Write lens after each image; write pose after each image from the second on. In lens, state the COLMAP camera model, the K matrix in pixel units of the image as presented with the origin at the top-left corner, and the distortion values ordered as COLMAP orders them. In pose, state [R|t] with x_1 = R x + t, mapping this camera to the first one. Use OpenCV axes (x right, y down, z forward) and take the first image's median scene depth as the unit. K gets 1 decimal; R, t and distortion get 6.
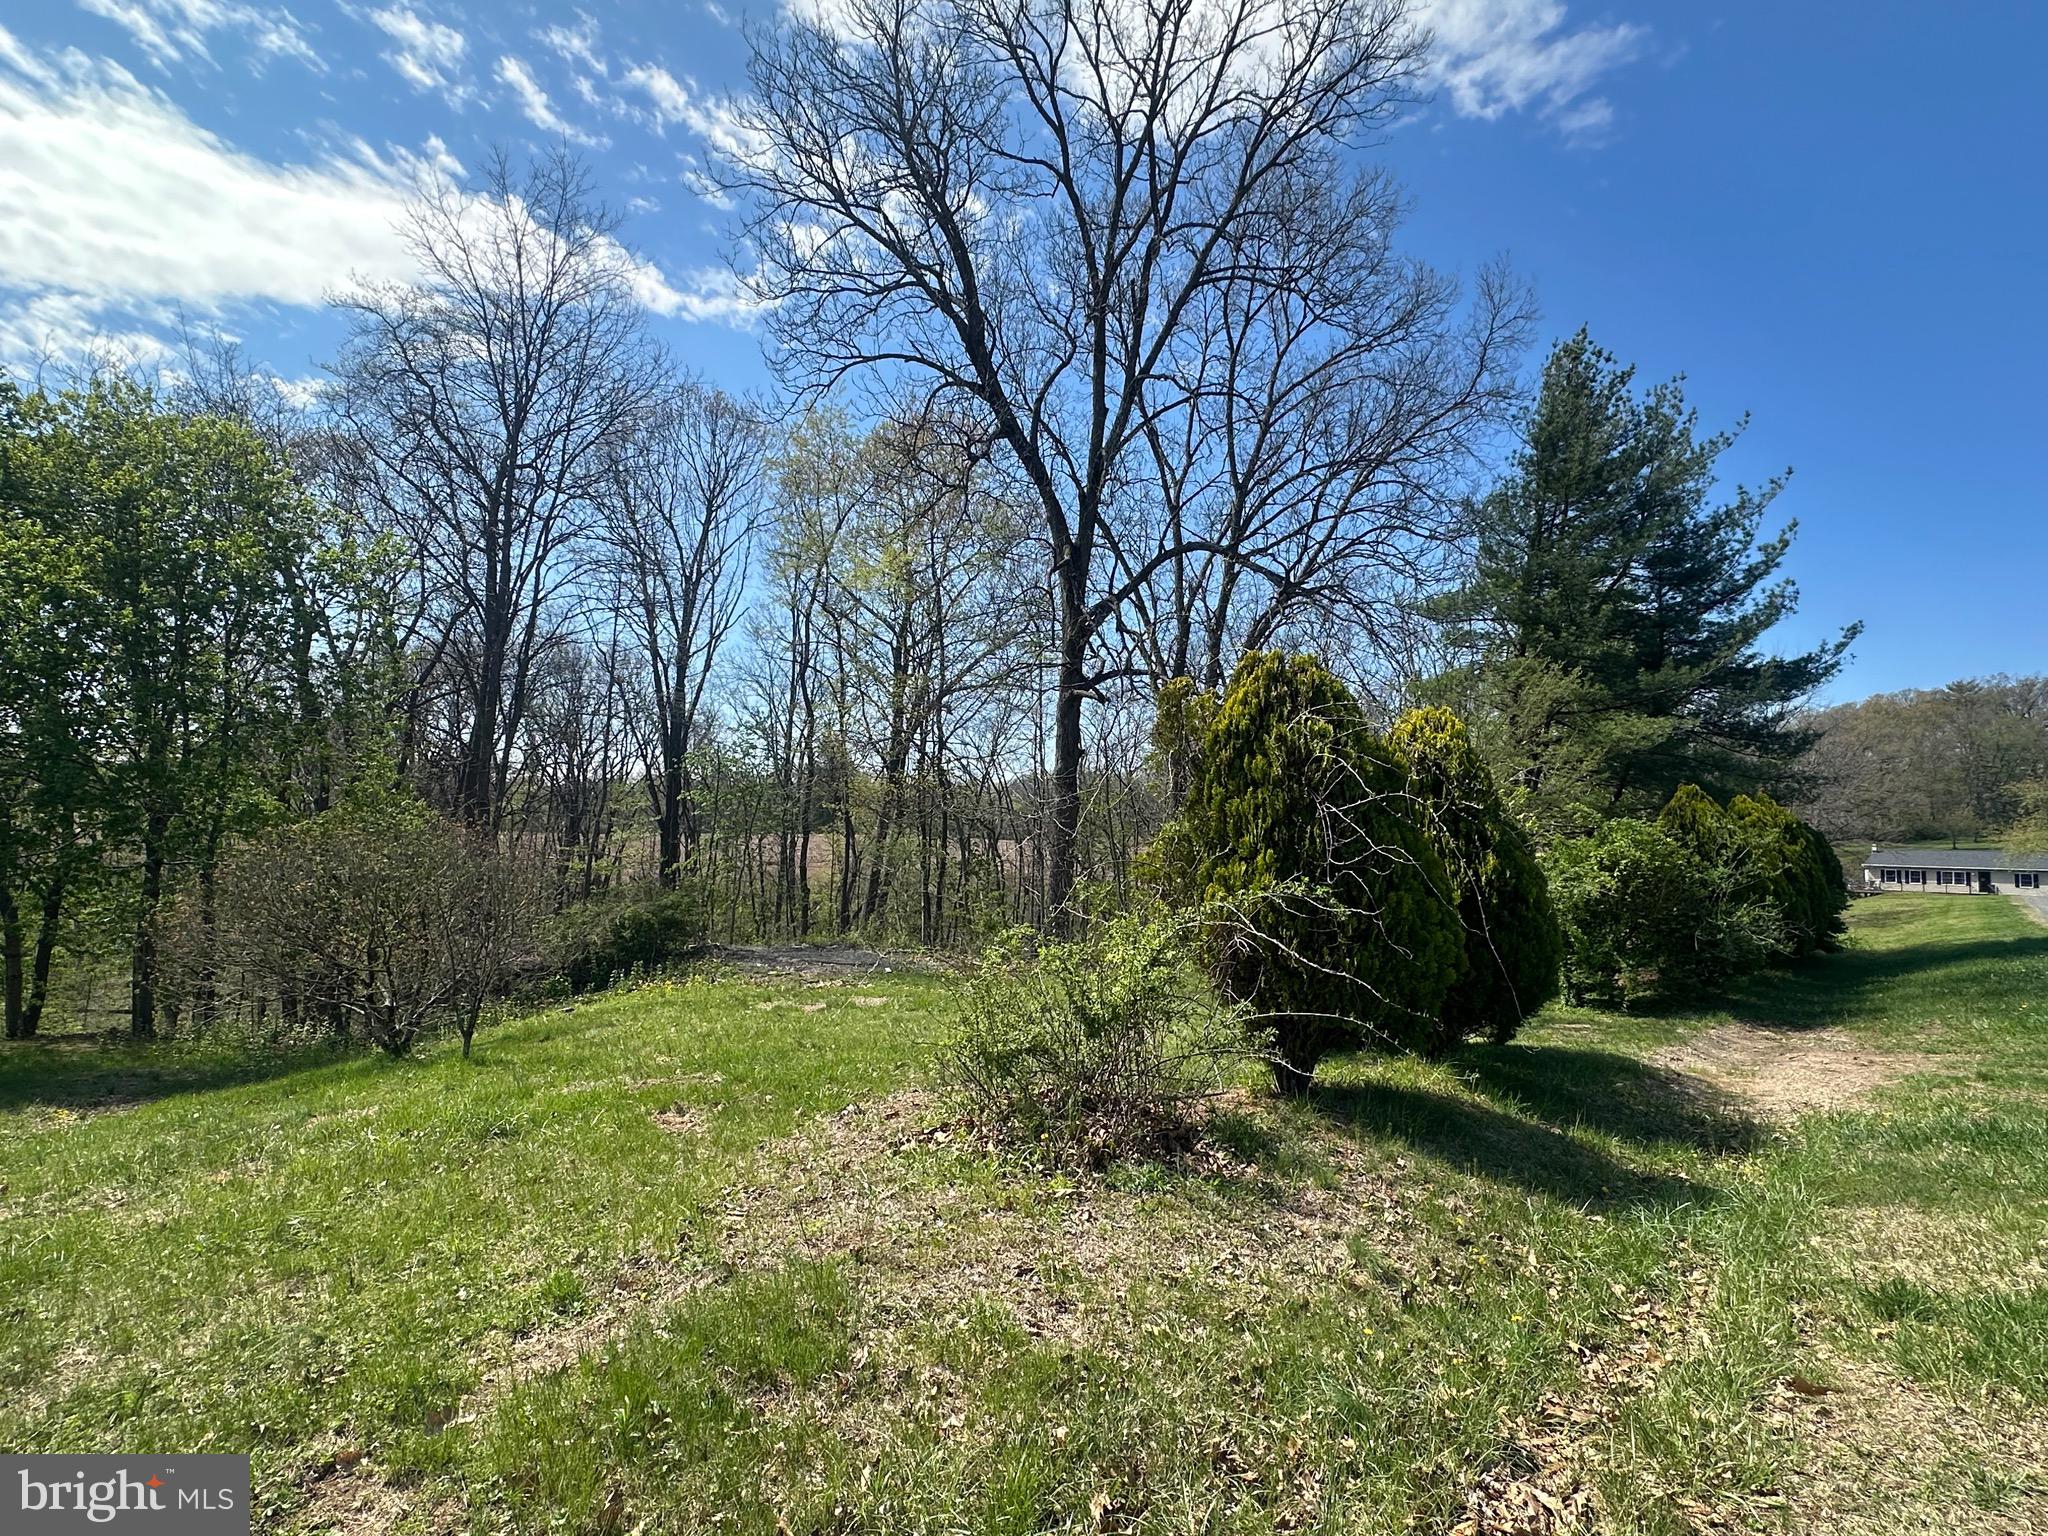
lens RADIAL K [[1072.4, 0, 1026.0], [0, 1072.4, 786.5], [0, 0, 1]] dist [-0.005346, -0.000899]
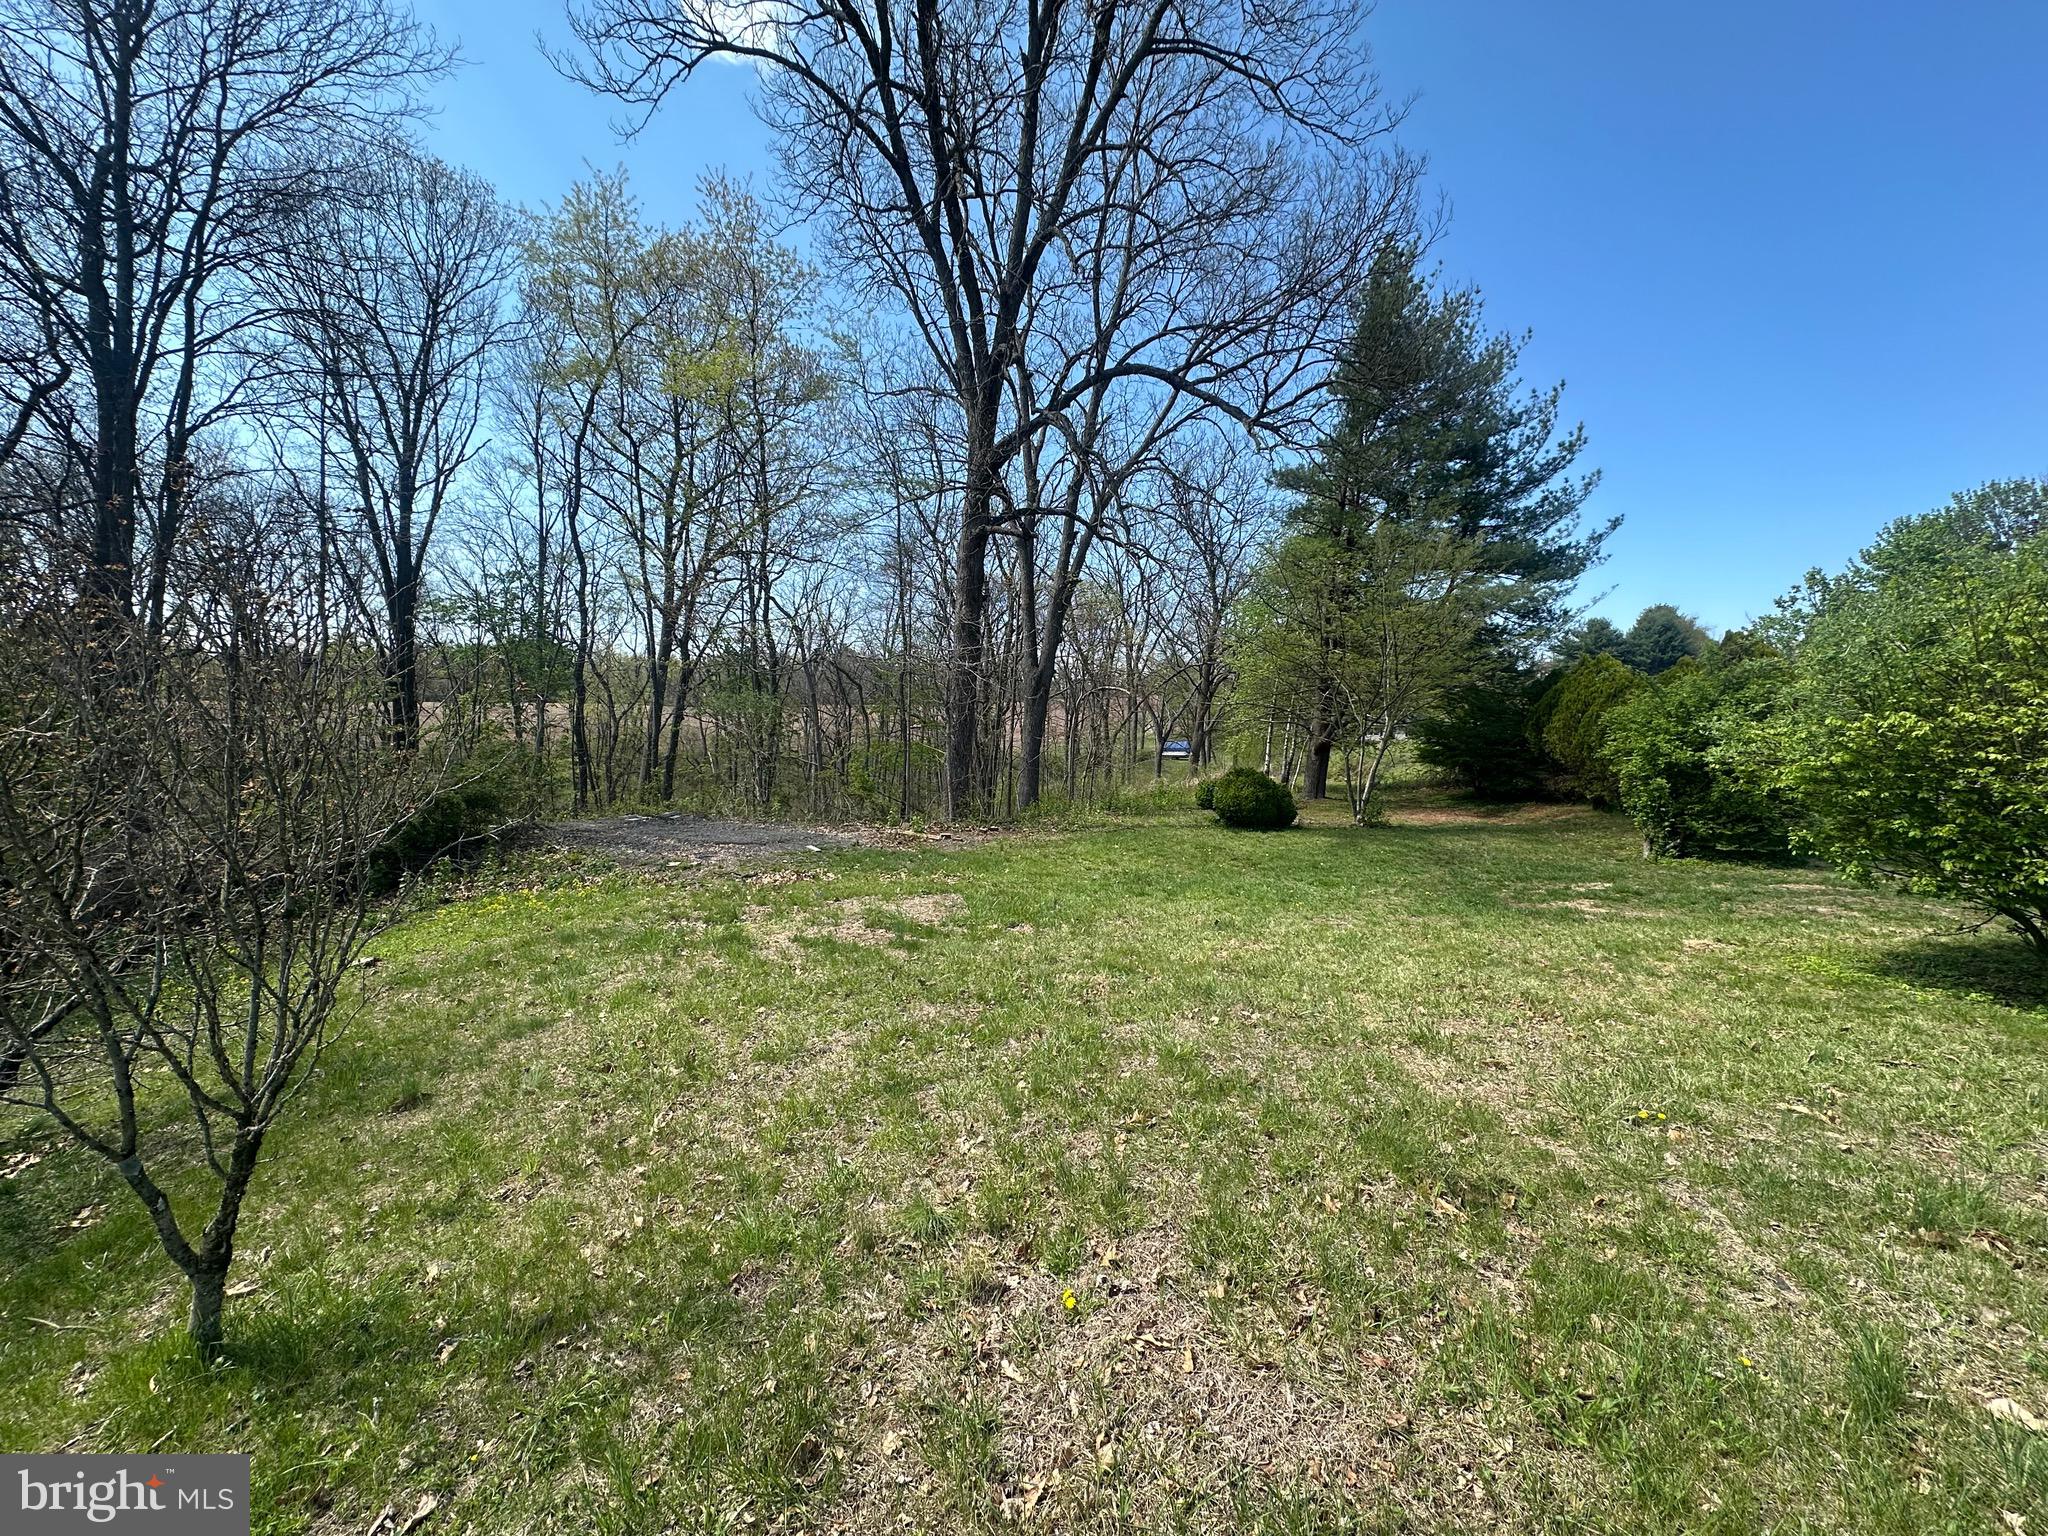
lens RADIAL K [[817.6, 0, 1032.0], [0, 817.6, 766.8], [0, 0, 1]] dist [-0.000105, -0.000167]
pose [[0.930779, -0.026900, 0.364592, -0.147998], [-0.016386, 0.993217, 0.115113, 0.026828], [-0.365215, -0.113119, 0.924025, 0.276084]]
